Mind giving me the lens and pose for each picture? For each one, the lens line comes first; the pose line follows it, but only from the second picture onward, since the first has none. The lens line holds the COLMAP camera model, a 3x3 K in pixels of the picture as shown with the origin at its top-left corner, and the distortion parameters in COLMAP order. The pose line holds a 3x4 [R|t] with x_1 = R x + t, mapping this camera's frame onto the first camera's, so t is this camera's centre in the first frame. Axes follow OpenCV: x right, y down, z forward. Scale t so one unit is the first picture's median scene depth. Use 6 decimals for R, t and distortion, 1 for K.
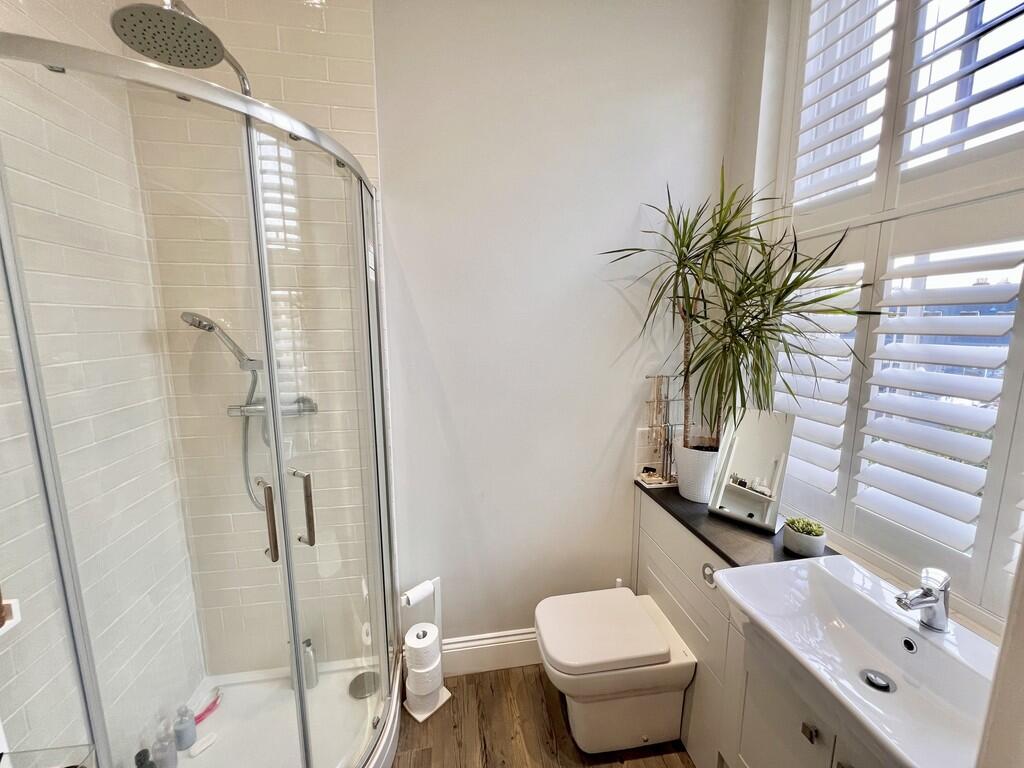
lens RADIAL K [[409.6, 0, 512.0], [0, 409.6, 384.0], [0, 0, 1]] dist [-0.002071, -0.000029]
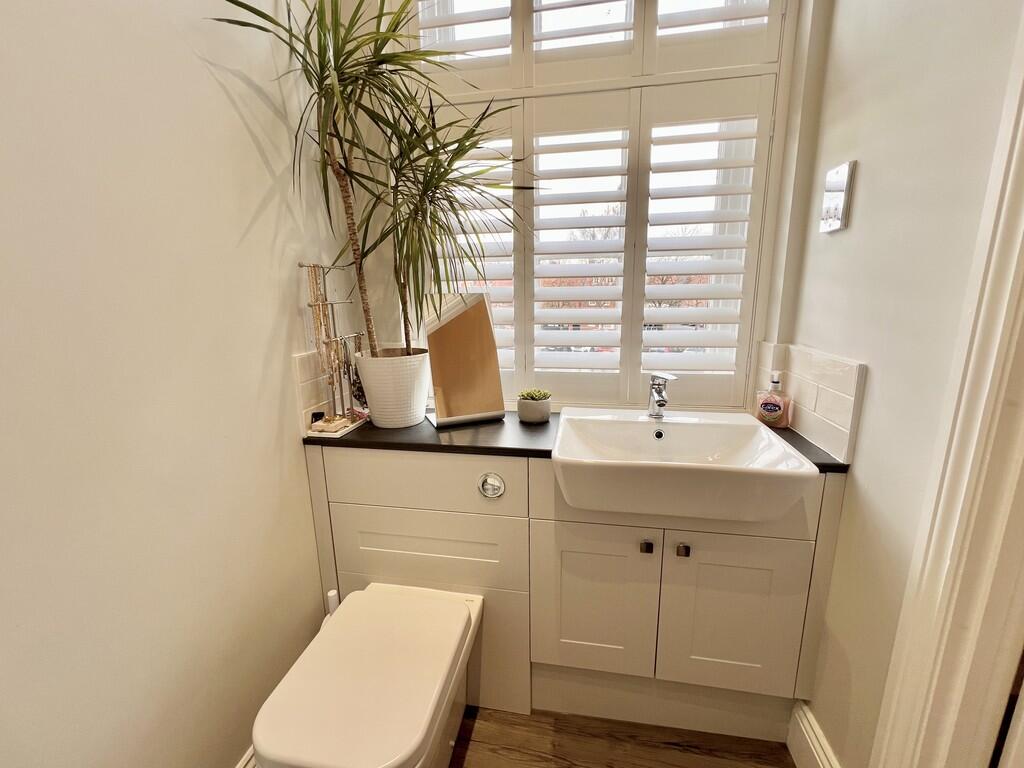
lens RADIAL K [[415.4, 0, 512.4], [0, 415.4, 379.4], [0, 0, 1]] dist [-0.001124, -0.000020]
pose [[0.327929, -0.198080, 0.923703, -0.184122], [0.155560, 0.975746, 0.154014, 0.108849], [-0.931807, 0.093185, 0.350789, 0.519018]]
